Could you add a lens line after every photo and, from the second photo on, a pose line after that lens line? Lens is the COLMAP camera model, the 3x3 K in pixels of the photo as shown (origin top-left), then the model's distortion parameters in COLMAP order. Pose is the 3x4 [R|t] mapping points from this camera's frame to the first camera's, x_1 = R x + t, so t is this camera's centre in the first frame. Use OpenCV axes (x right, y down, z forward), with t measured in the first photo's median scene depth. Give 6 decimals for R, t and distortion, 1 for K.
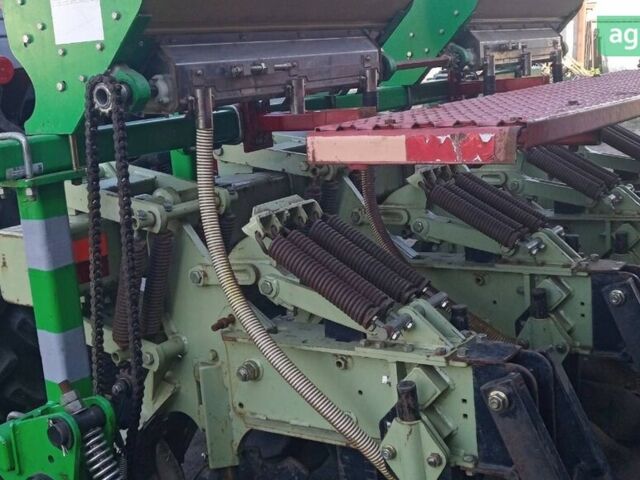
lens RADIAL K [[915.8, 0, 320.0], [0, 915.8, 240.0], [0, 0, 1]] dist [0.010421, -0.019200]
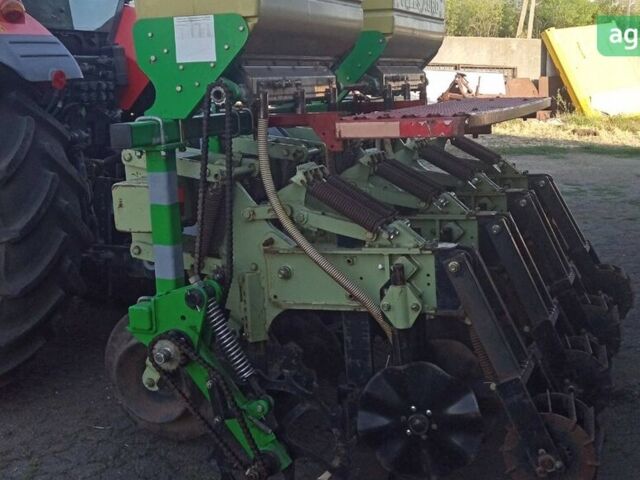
lens RADIAL K [[1010.6, 0, 320.0], [0, 1010.6, 240.0], [0, 0, 1]] dist [0.020948, -0.003270]
pose [[0.965827, -0.000480, 0.259189, -0.498101], [0.014385, 0.998556, -0.051757, 0.188966], [-0.258790, 0.053717, 0.964439, -0.743887]]
